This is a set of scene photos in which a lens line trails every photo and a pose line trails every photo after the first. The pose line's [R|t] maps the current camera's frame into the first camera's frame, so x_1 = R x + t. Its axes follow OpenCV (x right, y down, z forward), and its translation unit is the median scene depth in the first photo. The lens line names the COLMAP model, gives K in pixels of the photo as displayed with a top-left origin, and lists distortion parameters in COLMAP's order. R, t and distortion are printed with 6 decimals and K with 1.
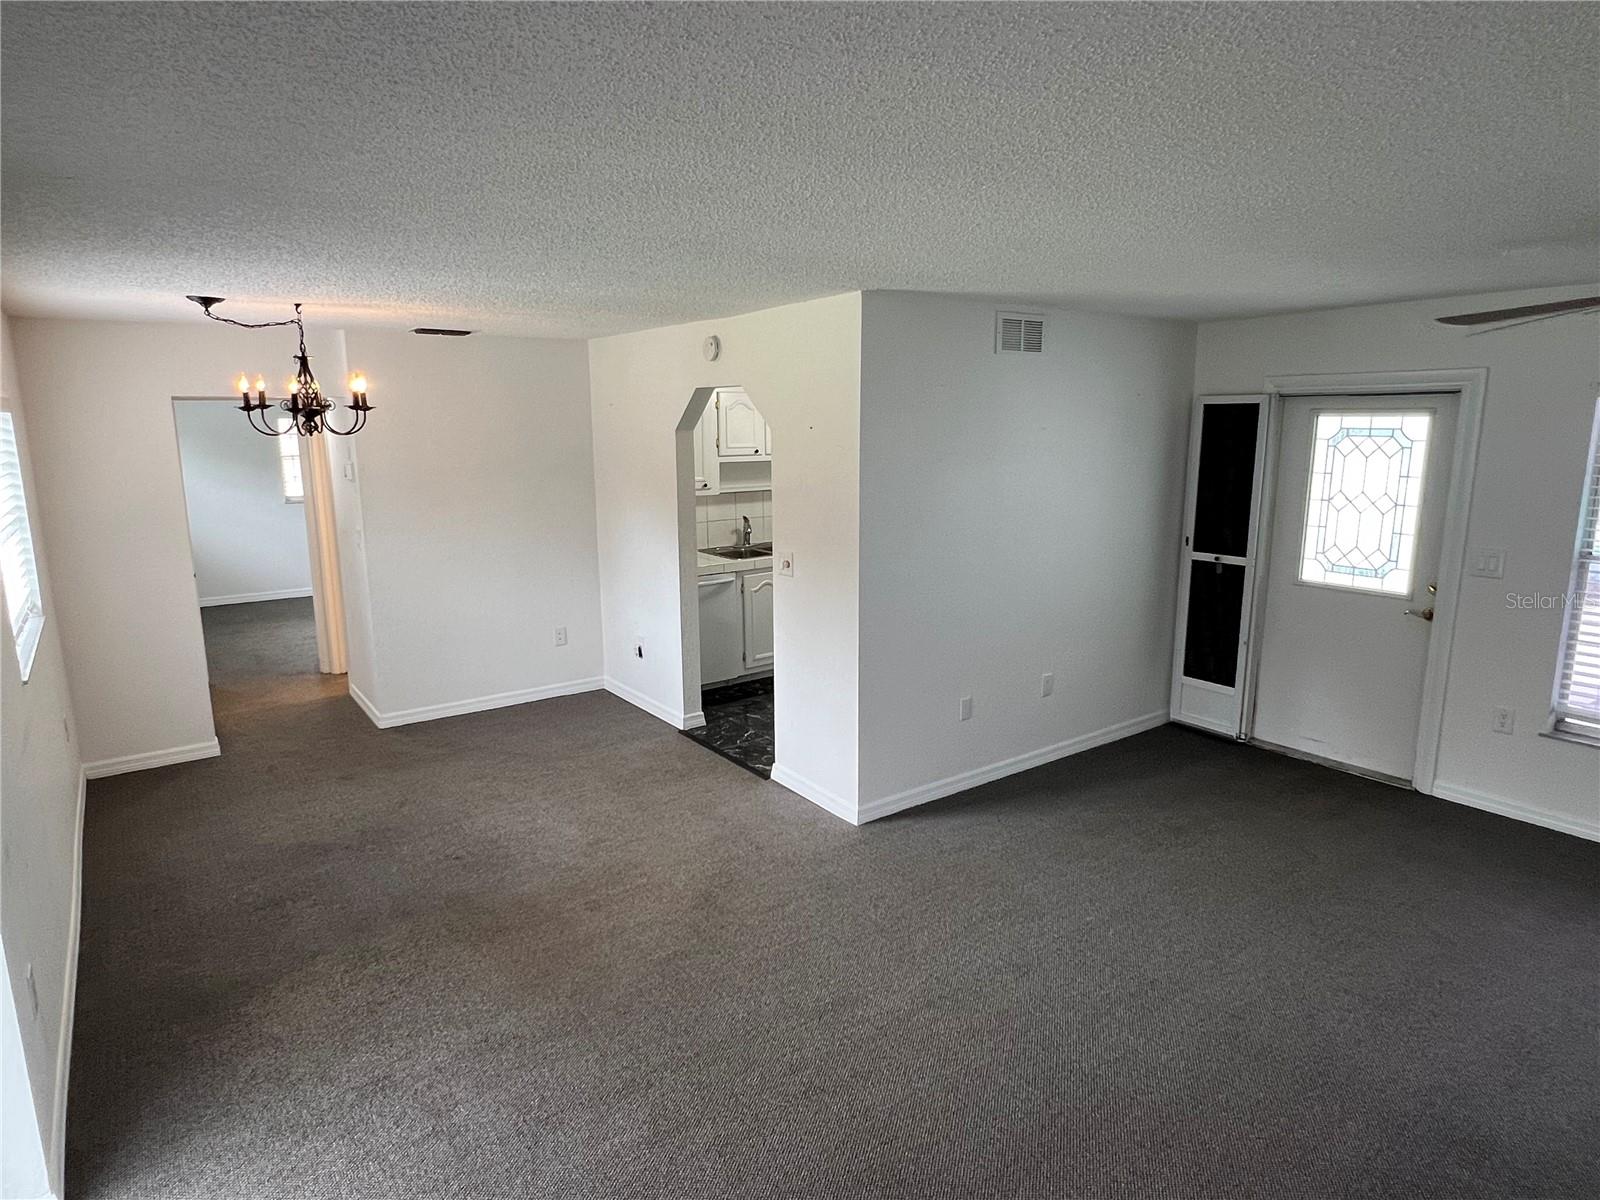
lens RADIAL K [[935.5, 0, 797.4], [0, 935.5, 605.1], [0, 0, 1]] dist [0.001136, -0.001567]
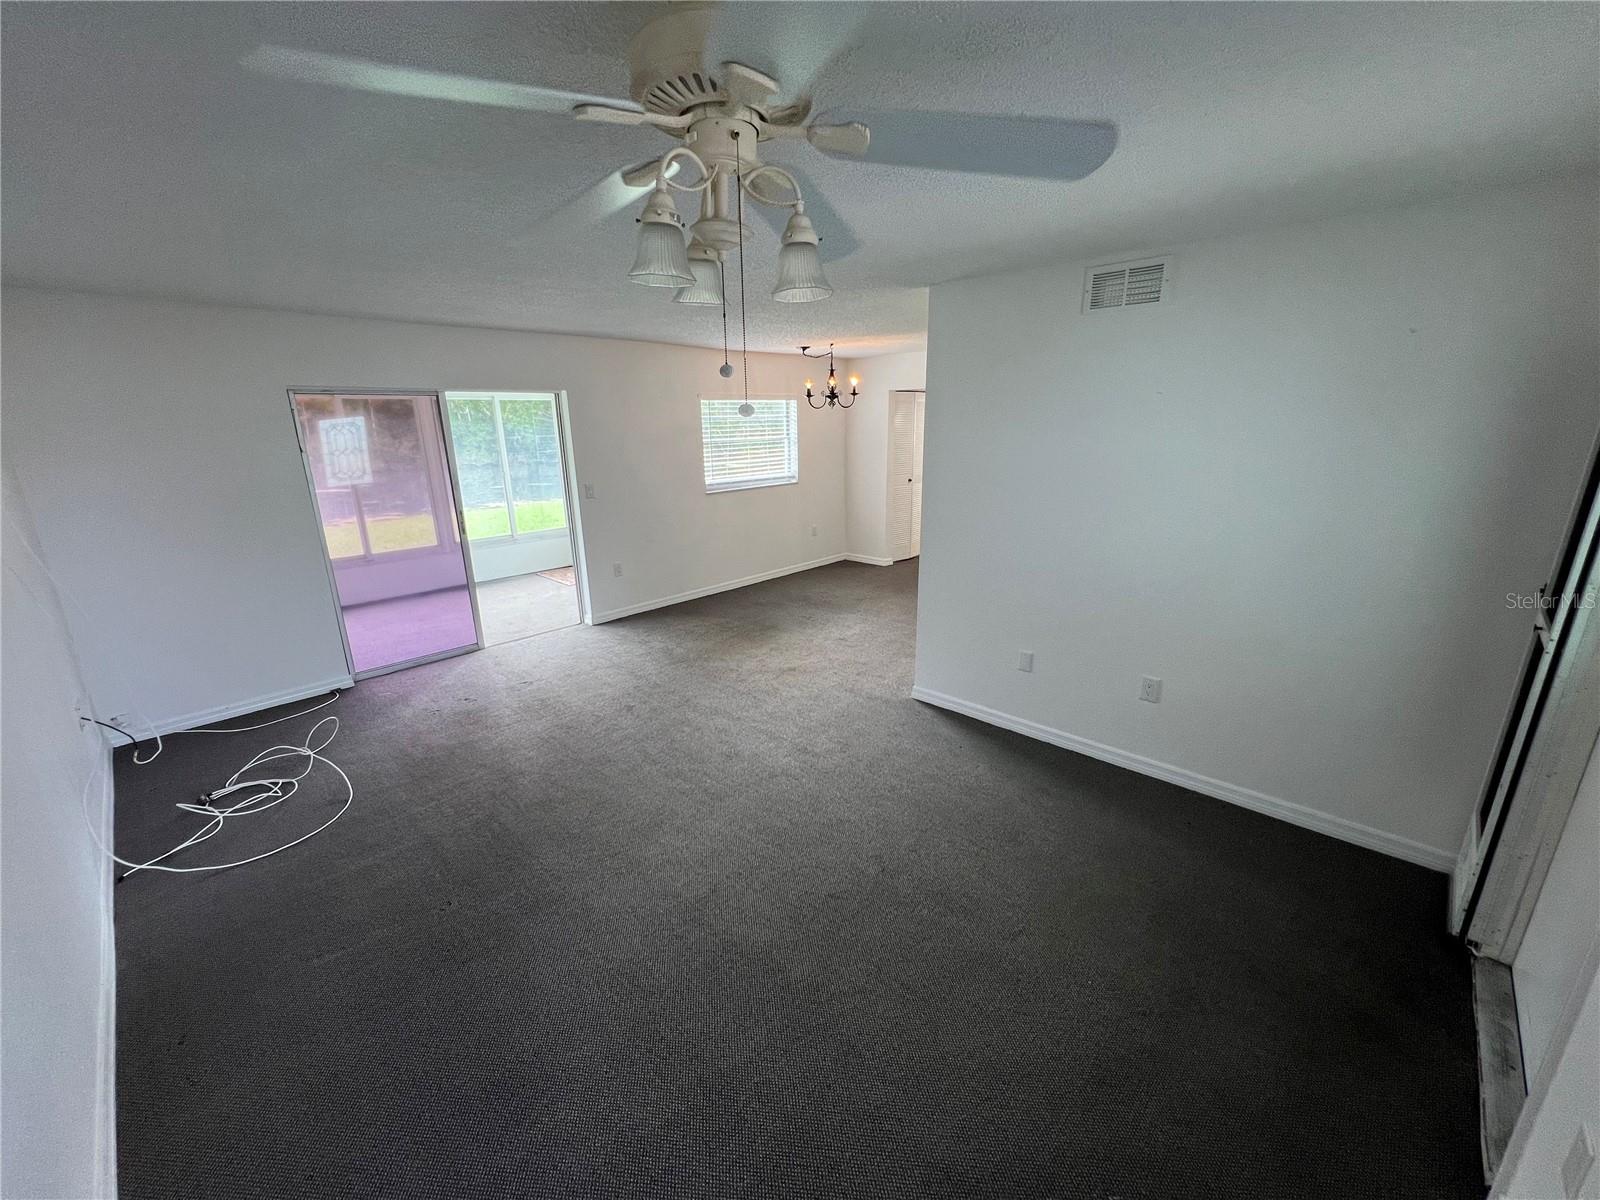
lens RADIAL K [[640.5, 0, 797.5], [0, 640.5, 596.9], [0, 0, 1]] dist [-0.000013, -0.000039]
pose [[0.177495, 0.267017, -0.947205, 0.810524], [-0.175920, 0.955594, 0.236416, -0.088619], [0.968270, 0.124670, 0.216587, 0.569452]]
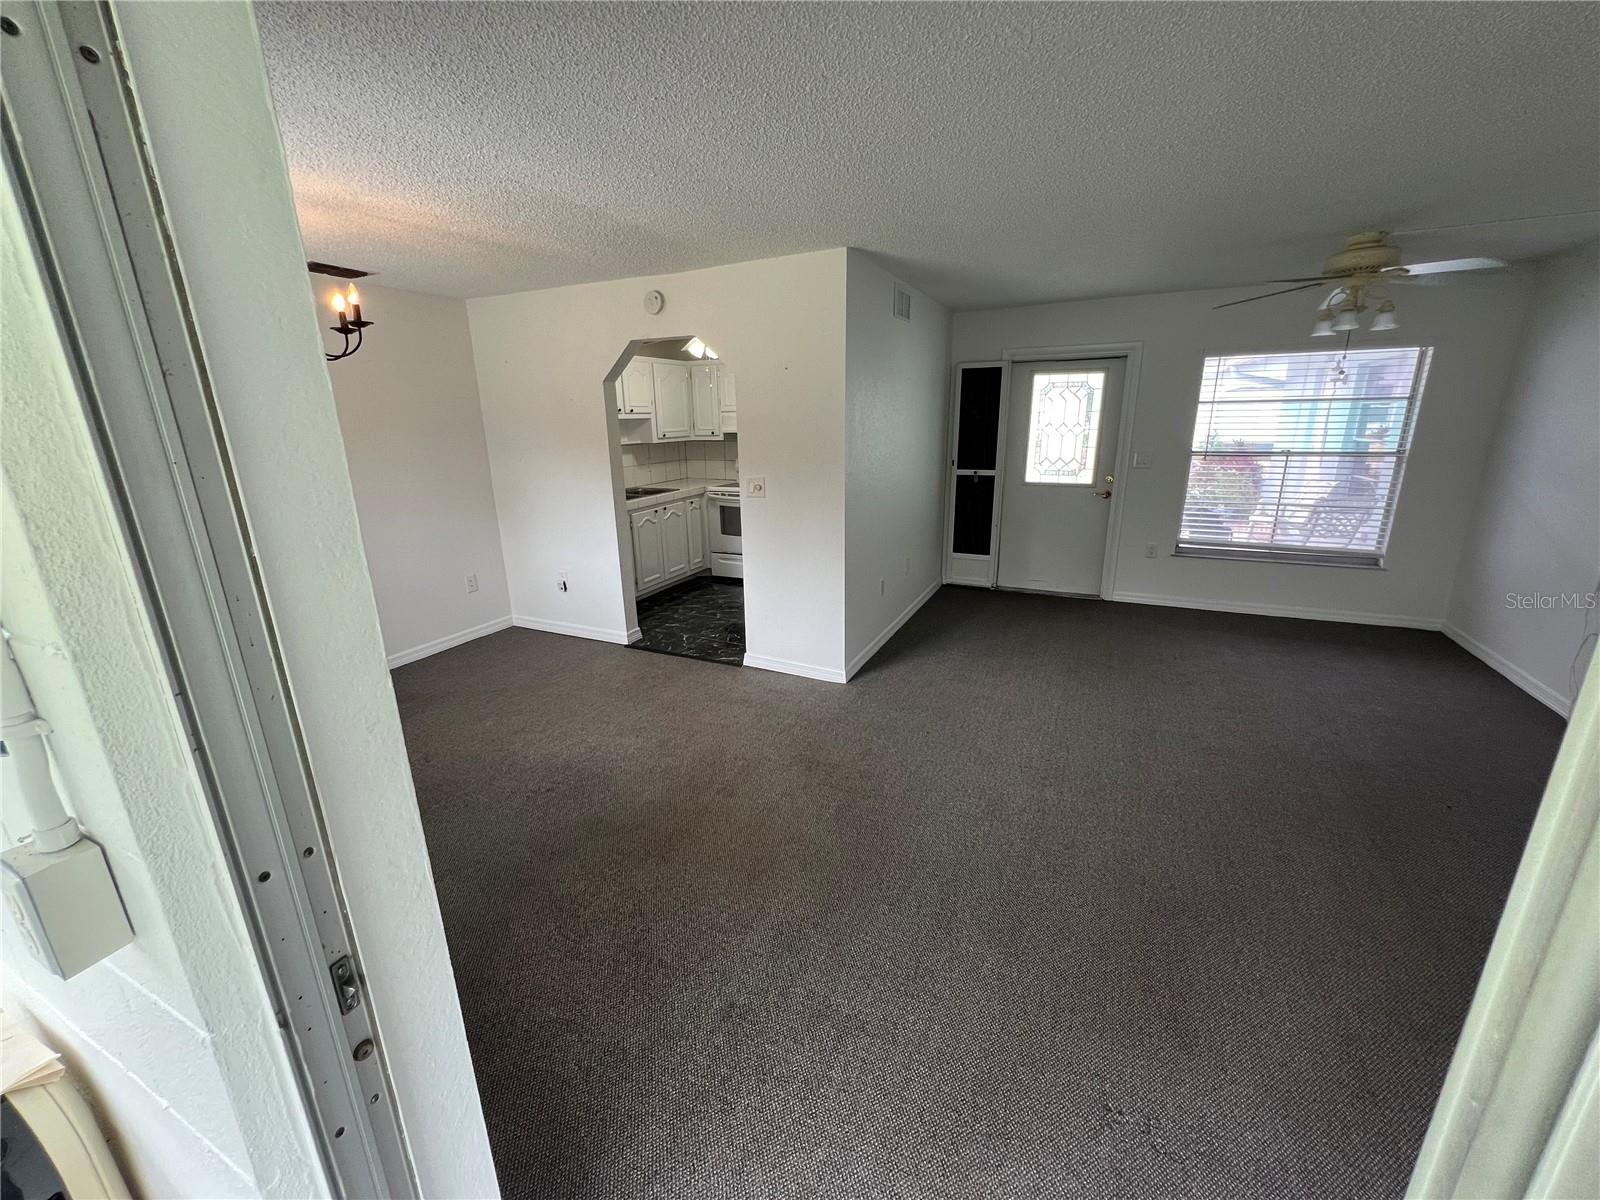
lens RADIAL K [[635.4, 0, 796.6], [0, 635.4, 598.5], [0, 0, 1]] dist [0.000458, 0.000630]
pose [[0.877990, -0.140283, 0.457661, -0.353773], [0.103784, 0.989138, 0.104090, 0.017655], [-0.467292, -0.043892, 0.883013, 0.234595]]
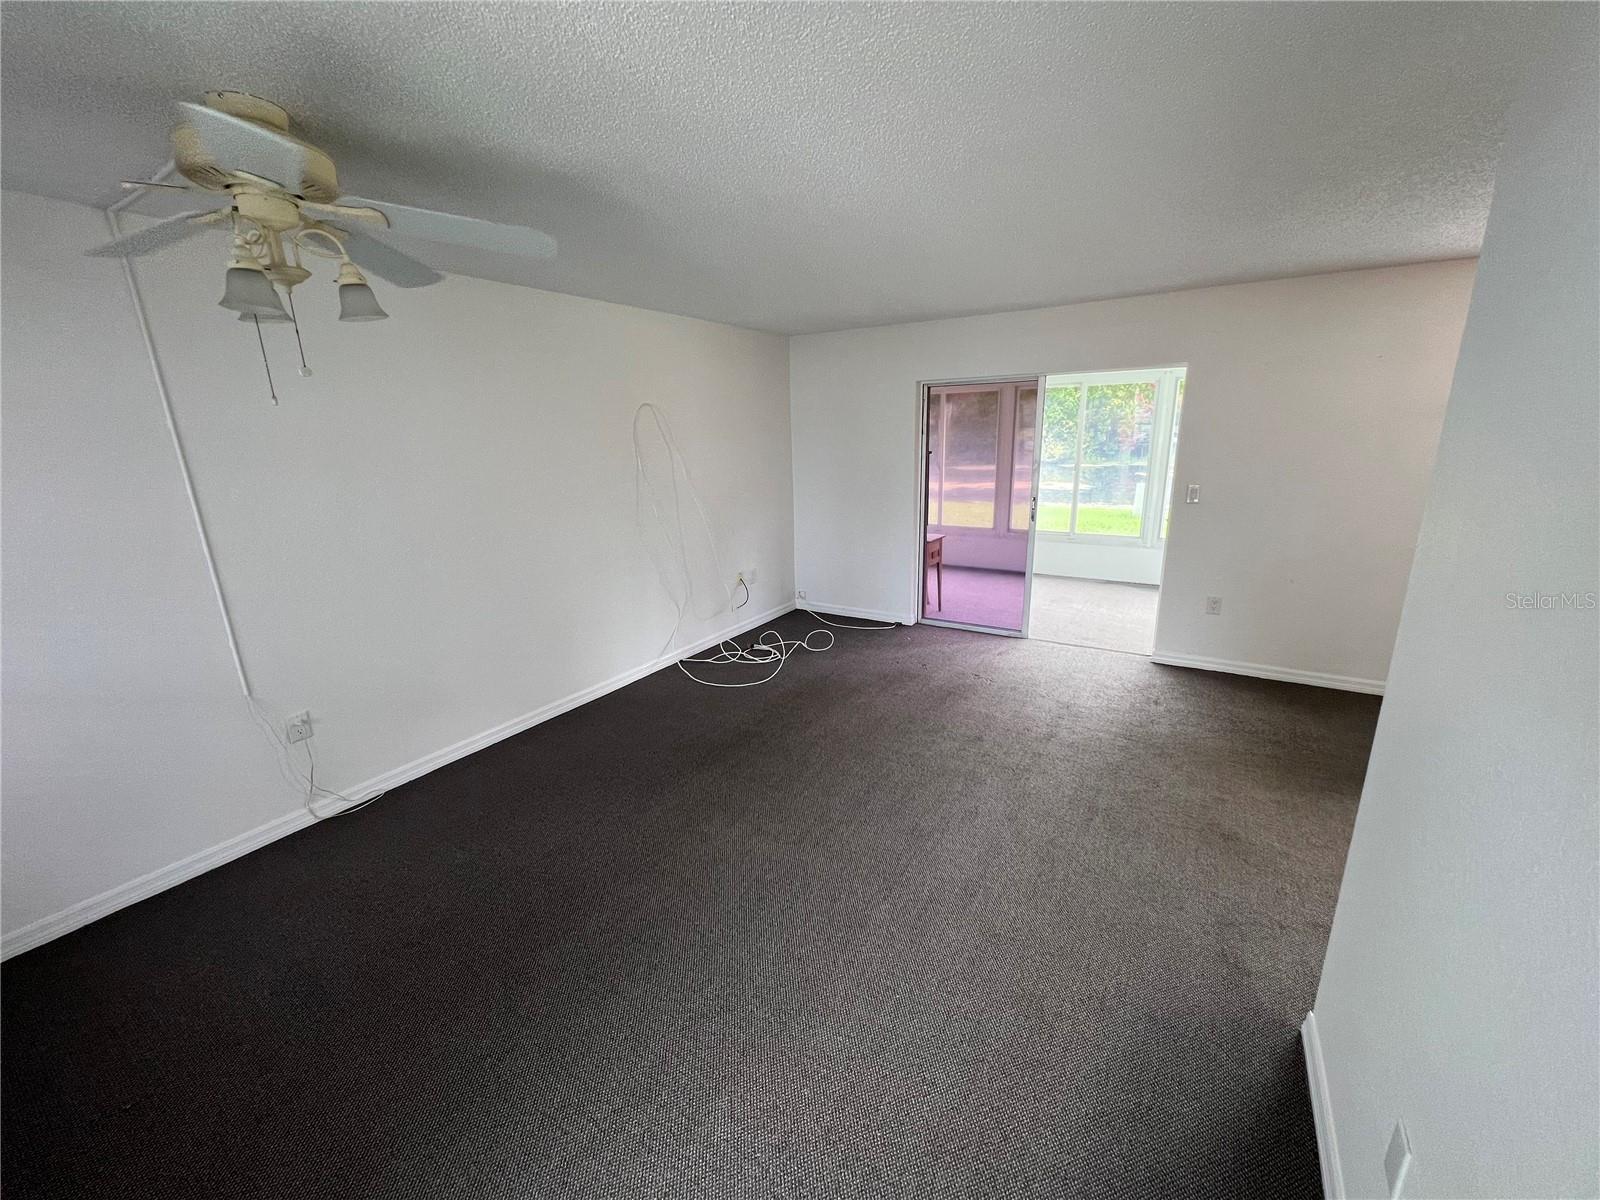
lens RADIAL K [[640.5, 0, 797.5], [0, 640.5, 596.9], [0, 0, 1]] dist [-0.000013, -0.000039]
pose [[-0.930638, 0.123322, -0.344535, 0.428205], [-0.038270, 0.903543, 0.426784, -0.157912], [0.363934, 0.410367, -0.836152, 1.022682]]
